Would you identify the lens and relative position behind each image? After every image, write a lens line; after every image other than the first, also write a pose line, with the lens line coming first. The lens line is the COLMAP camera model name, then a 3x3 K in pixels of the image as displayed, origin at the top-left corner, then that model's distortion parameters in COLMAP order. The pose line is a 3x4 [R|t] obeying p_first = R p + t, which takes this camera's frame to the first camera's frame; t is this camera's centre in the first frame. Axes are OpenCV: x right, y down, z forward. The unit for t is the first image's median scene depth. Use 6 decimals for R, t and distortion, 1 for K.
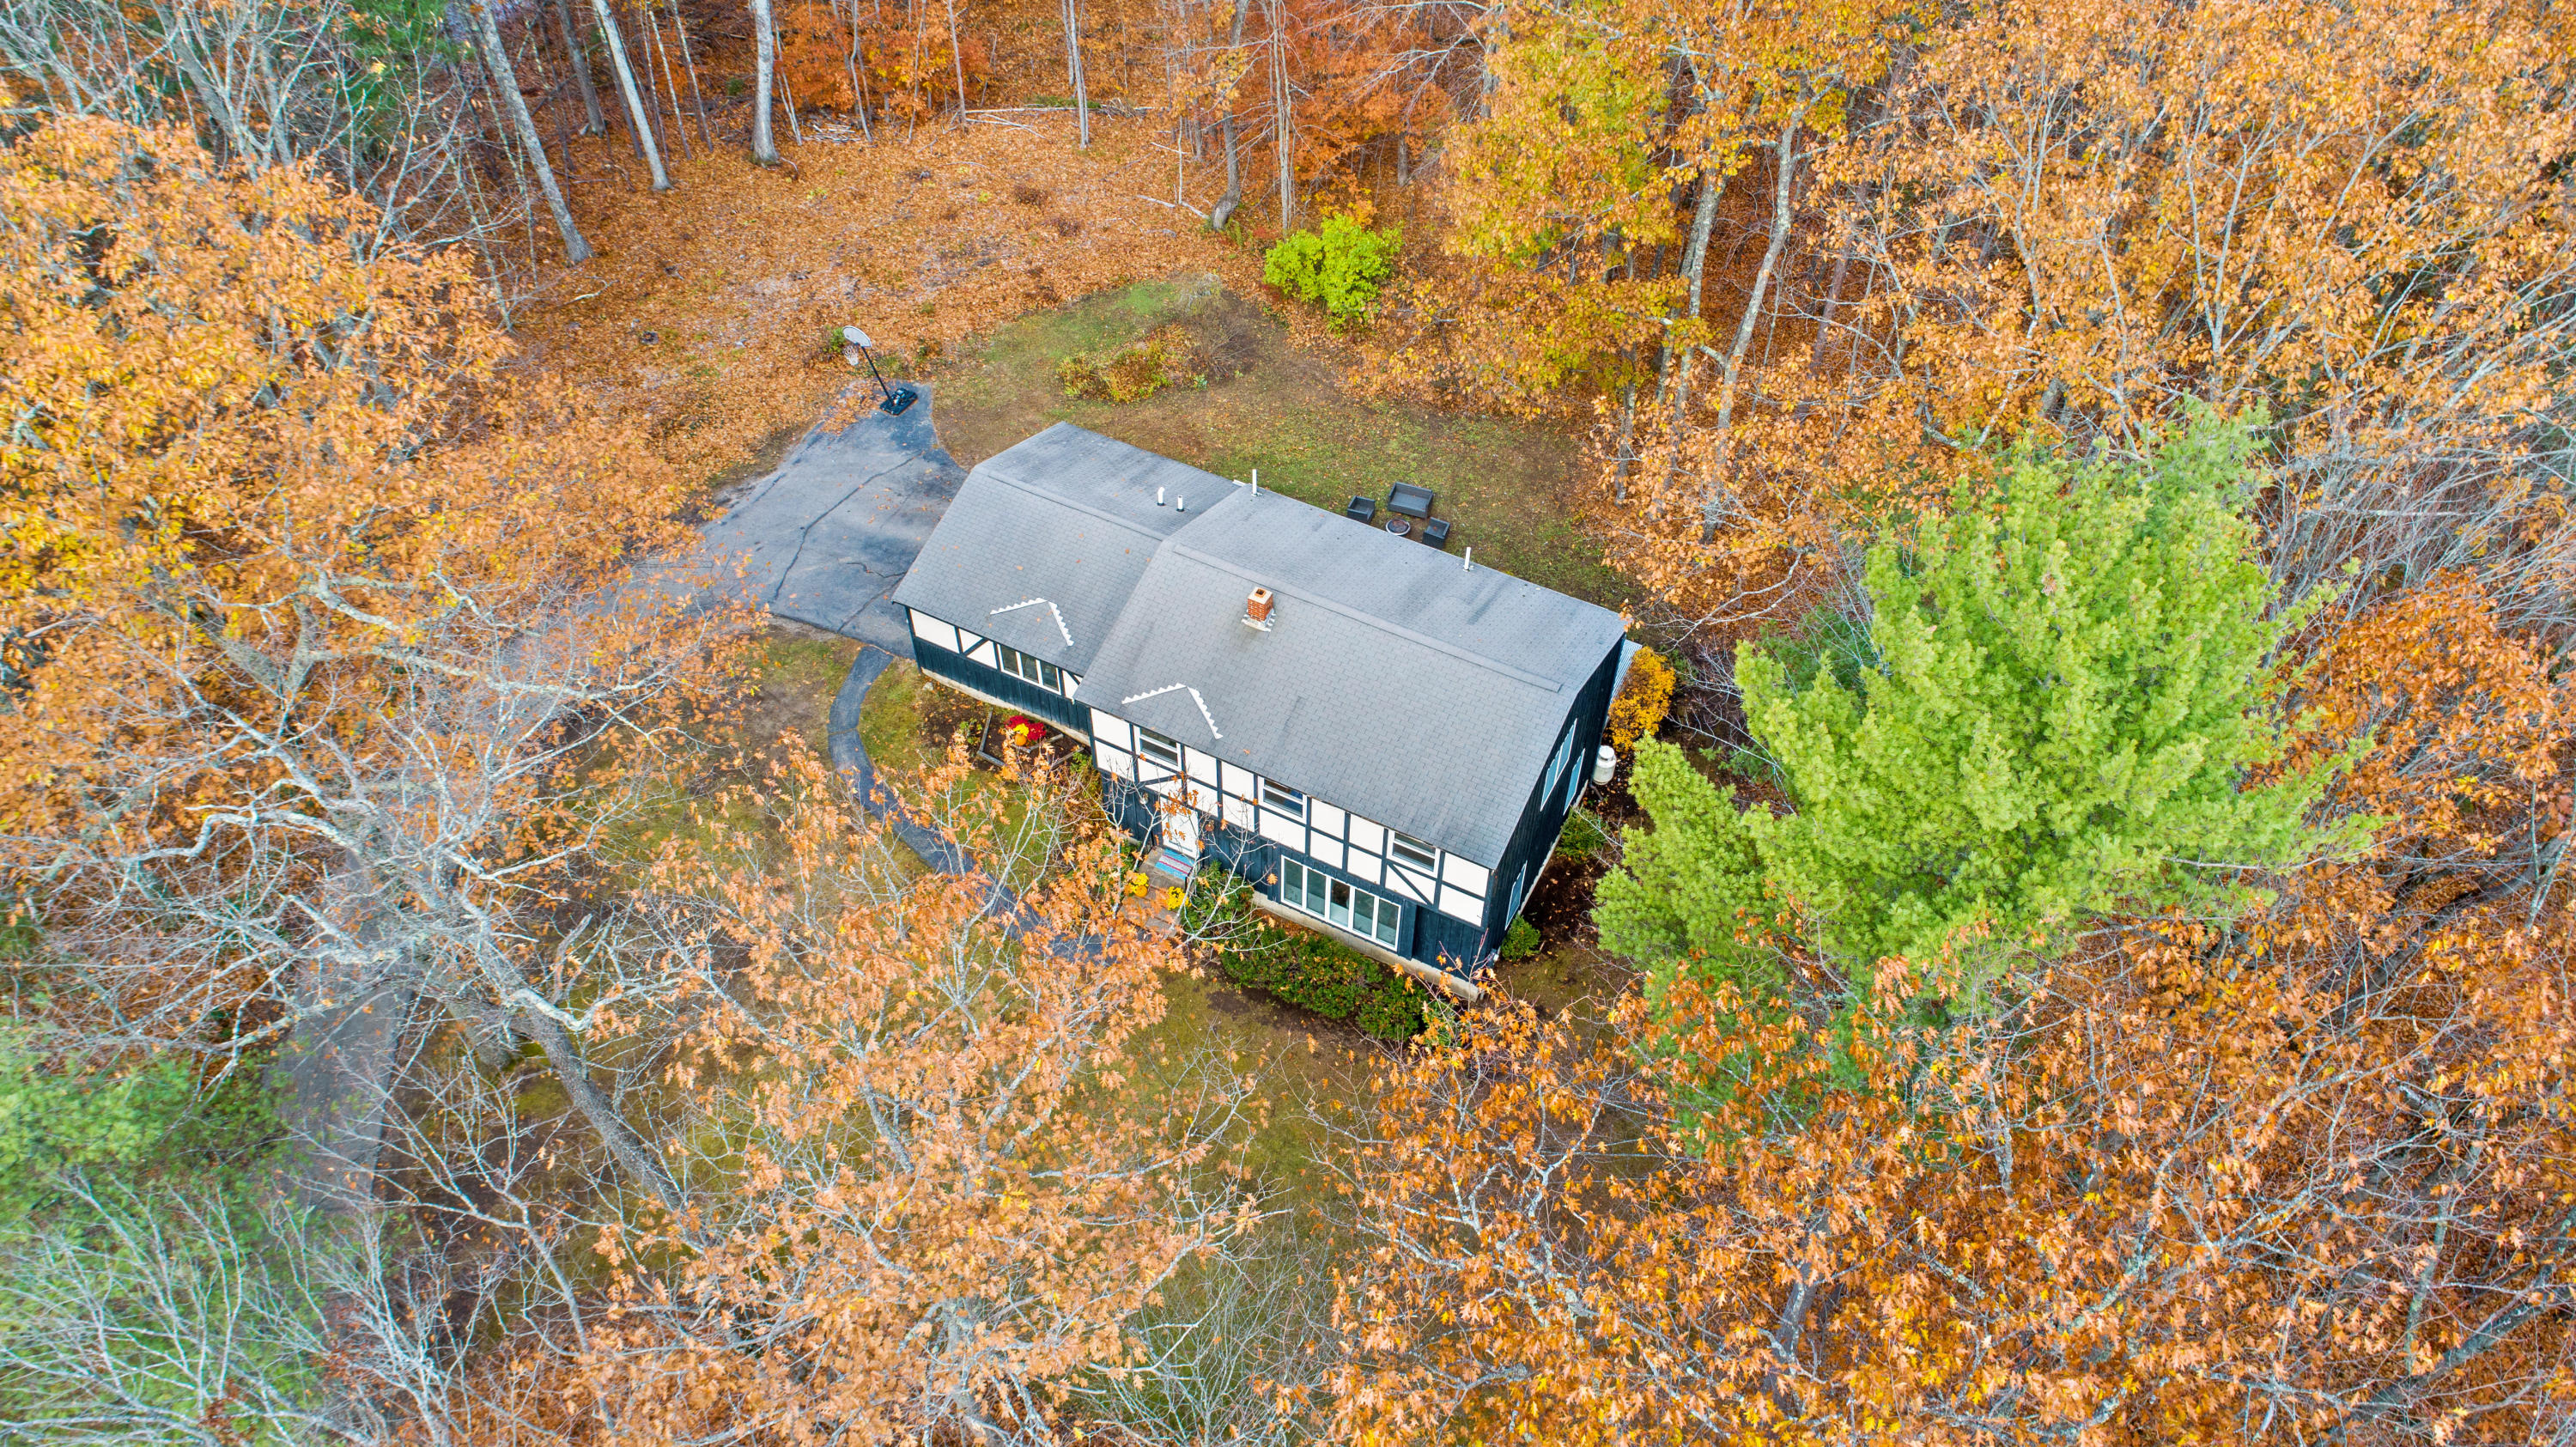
lens RADIAL K [[1713.1, 0, 1284.8], [0, 1713.1, 714.5], [0, 0, 1]] dist [-0.013252, -0.002067]
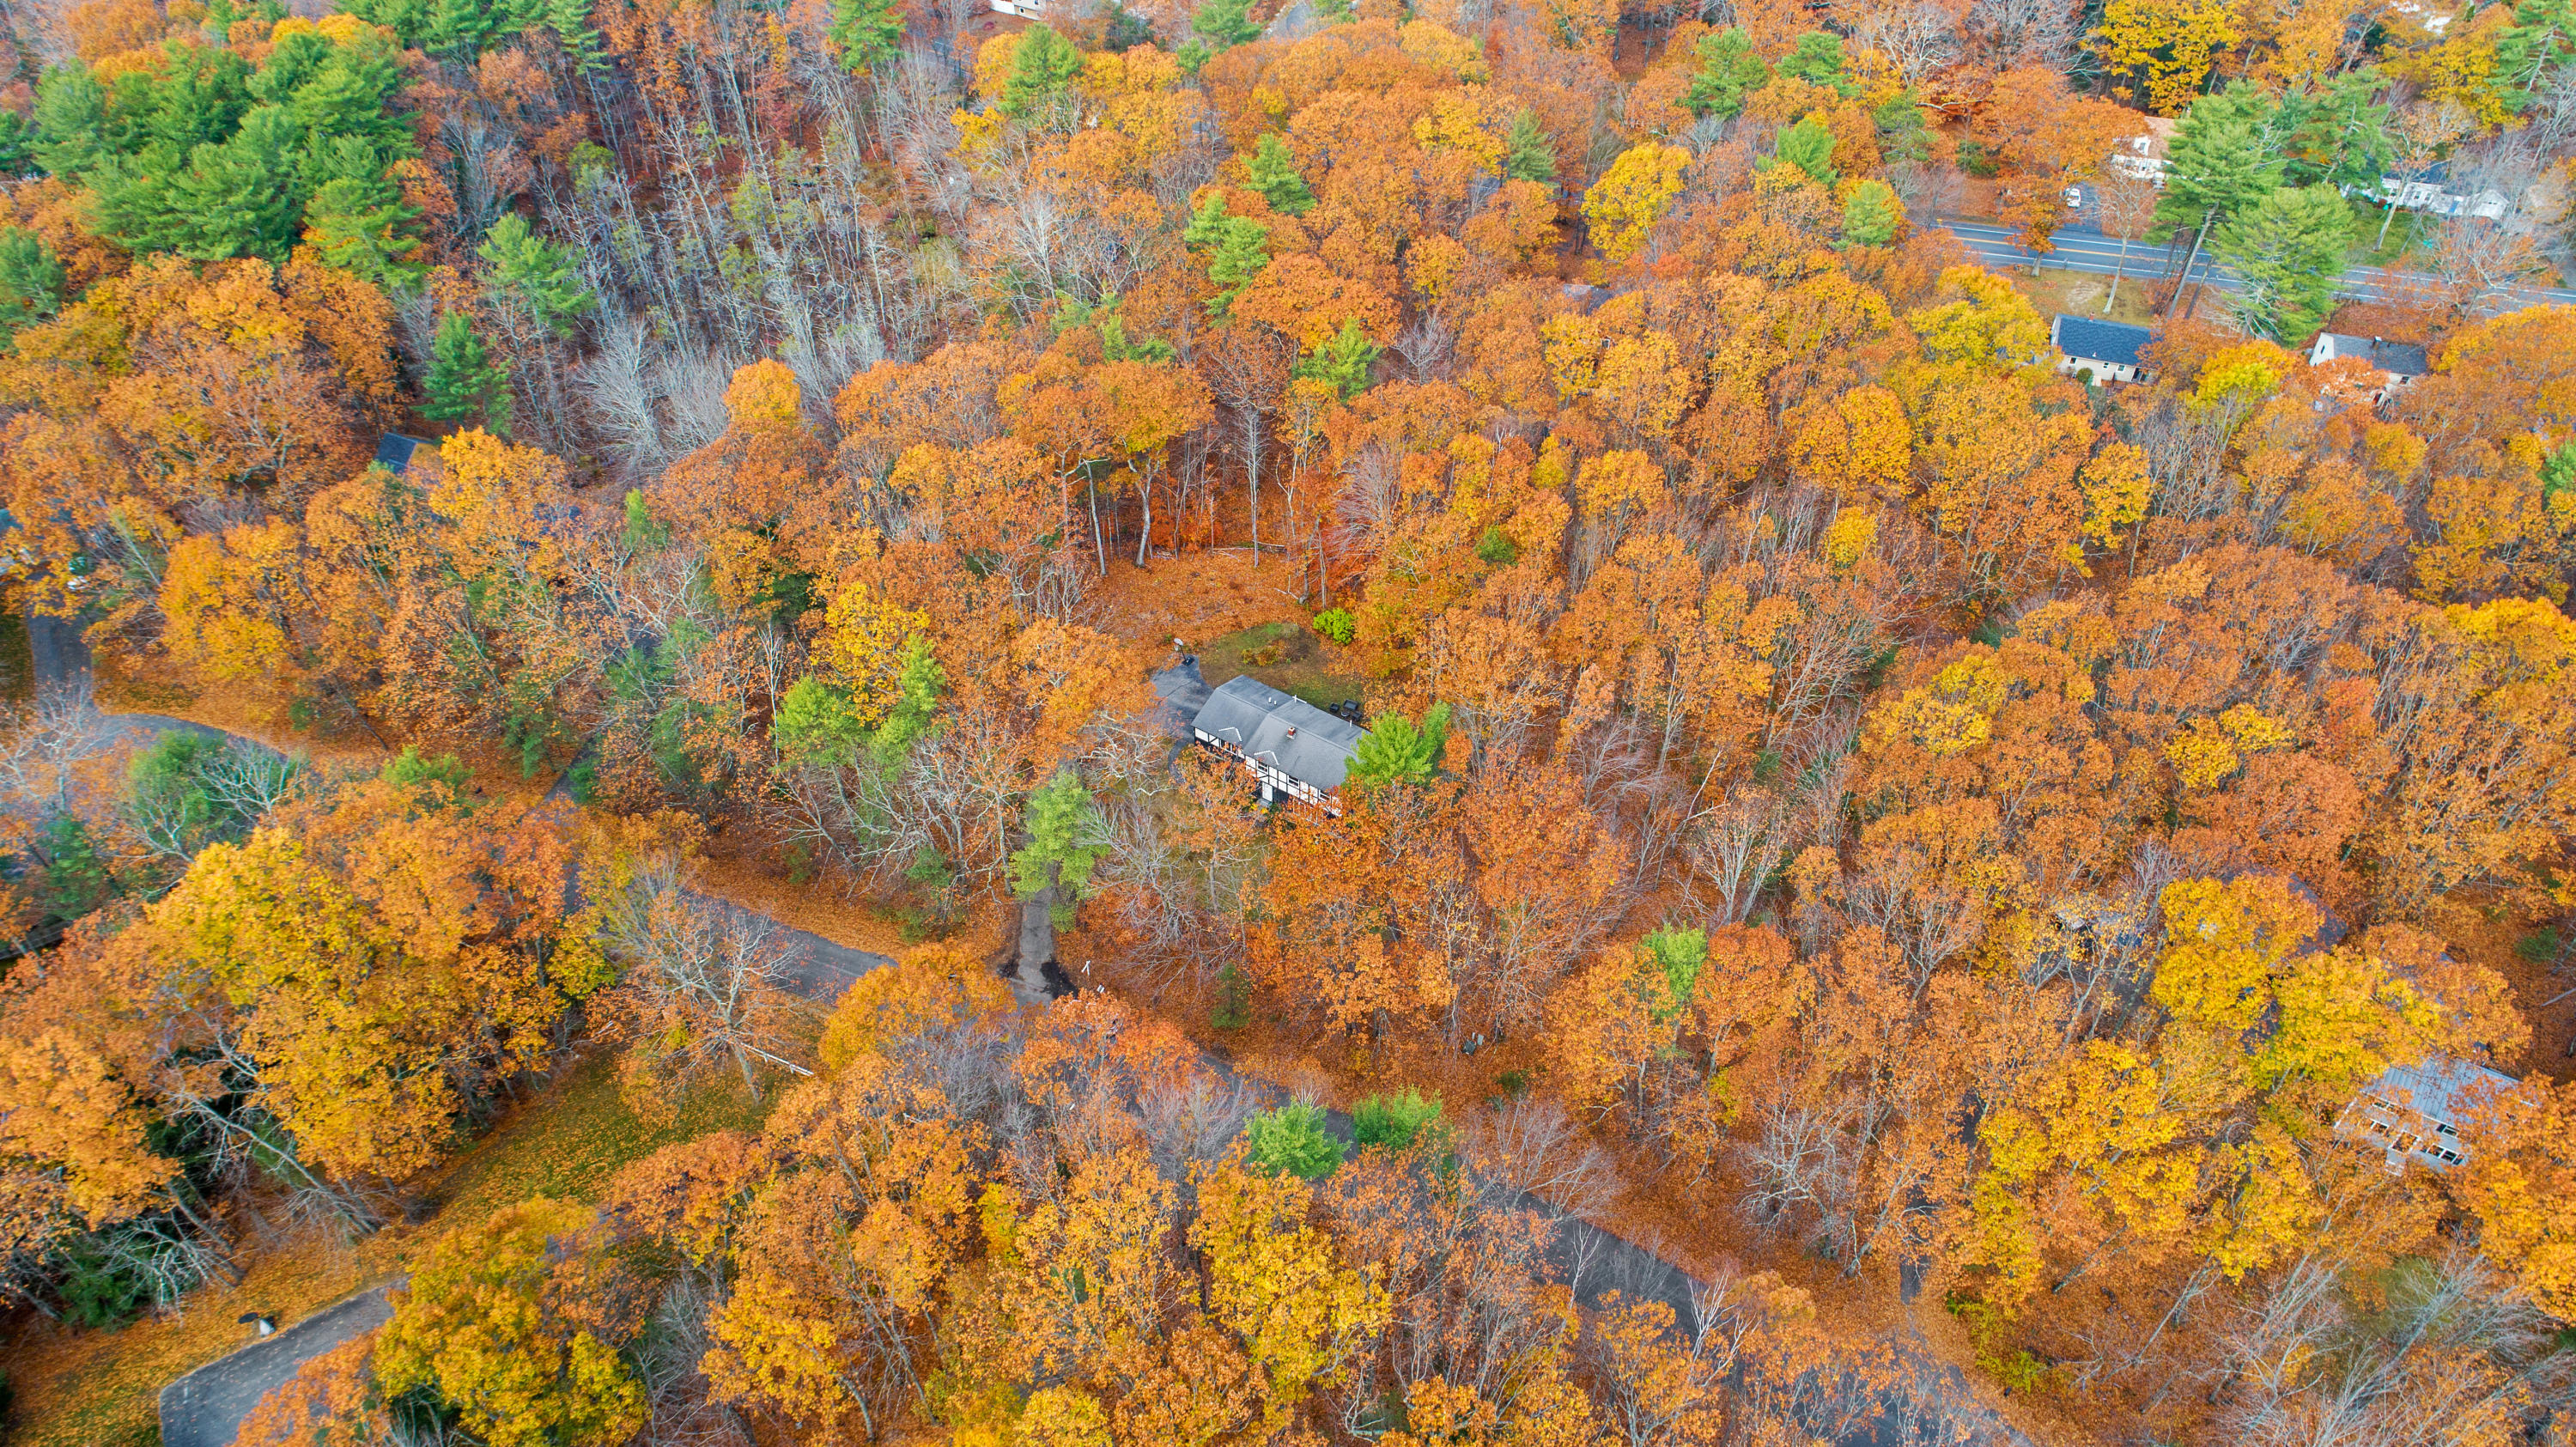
lens RADIAL K [[1713.1, 0, 1290.3], [0, 1713.1, 723.9], [0, 0, 1]] dist [-0.013252, -0.002067]
pose [[0.994486, 0.063628, -0.083361, 0.210395], [-0.071279, 0.993179, -0.092273, 0.190676], [0.076921, 0.097706, 0.992238, -1.957718]]
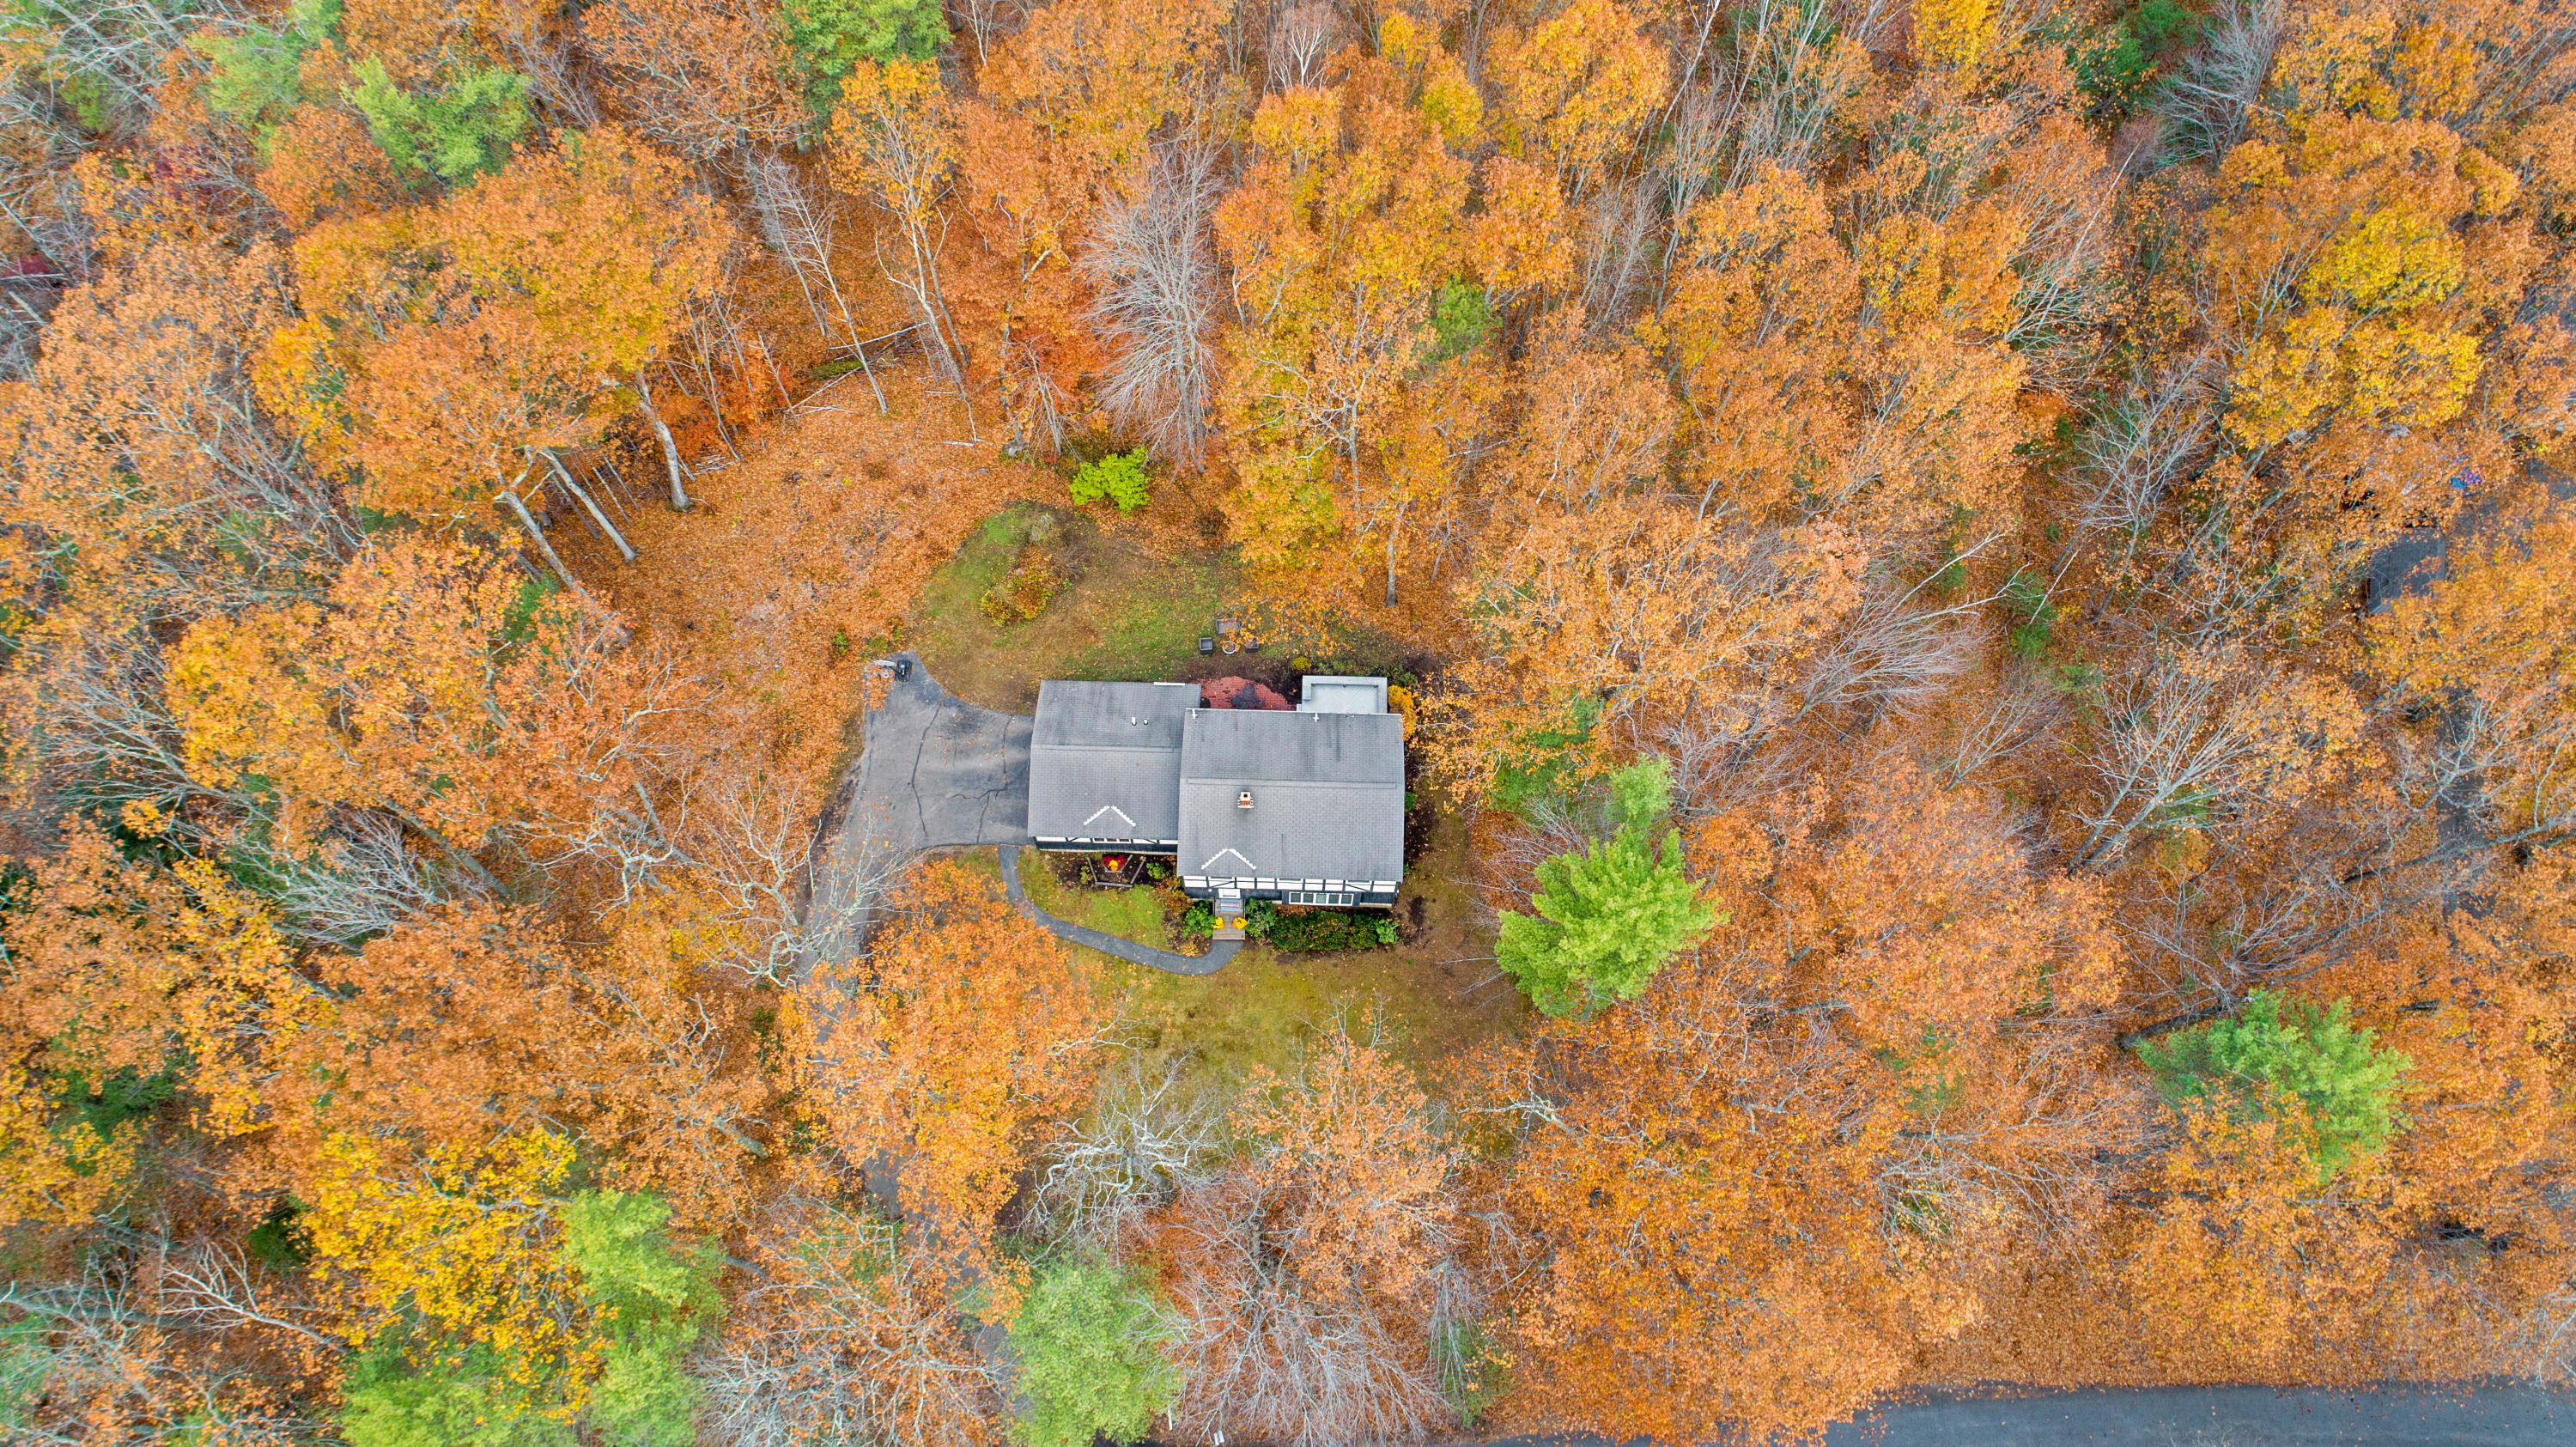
lens RADIAL K [[1713.1, 0, 1290.8], [0, 1713.1, 730.4], [0, 0, 1]] dist [-0.013252, -0.002067]
pose [[0.898202, -0.401273, 0.179479, -0.207840], [0.325453, 0.881501, 0.342105, -0.562633], [-0.295489, -0.248868, 0.922362, -0.609246]]
